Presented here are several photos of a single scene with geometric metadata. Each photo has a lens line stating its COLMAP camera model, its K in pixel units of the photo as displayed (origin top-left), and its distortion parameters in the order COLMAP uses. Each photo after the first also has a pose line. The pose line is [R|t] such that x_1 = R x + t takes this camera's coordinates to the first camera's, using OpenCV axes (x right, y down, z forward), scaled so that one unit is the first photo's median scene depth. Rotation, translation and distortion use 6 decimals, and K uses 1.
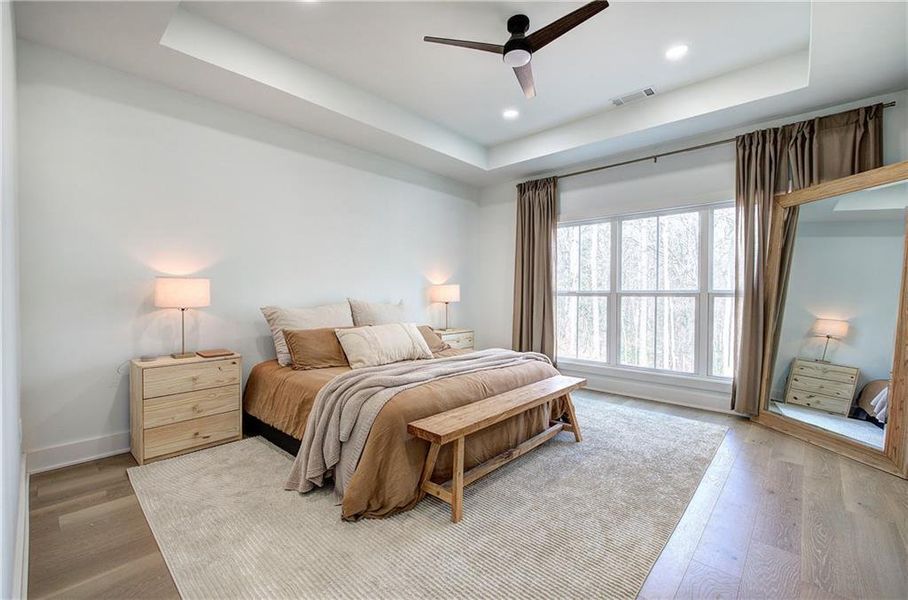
lens RADIAL K [[383.3, 0, 454.4], [0, 383.3, 297.9], [0, 0, 1]] dist [-0.003233, 0.000339]
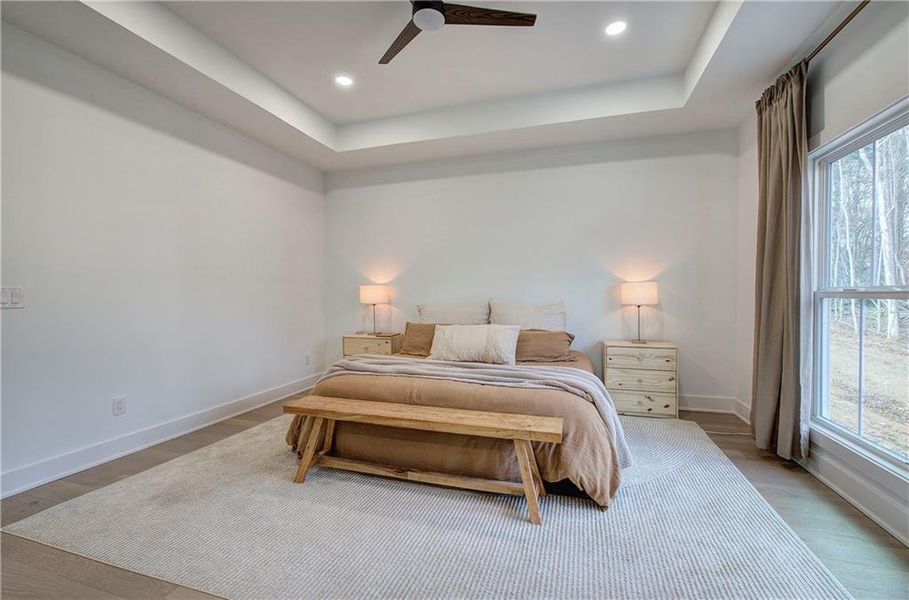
lens RADIAL K [[383.7, 0, 454.9], [0, 383.7, 297.9], [0, 0, 1]] dist [-0.003233, 0.000339]
pose [[0.419671, 0.005986, -0.907656, 0.767014], [-0.003622, 0.999981, 0.004920, -0.007415], [0.907669, 0.001223, 0.419685, 0.542630]]
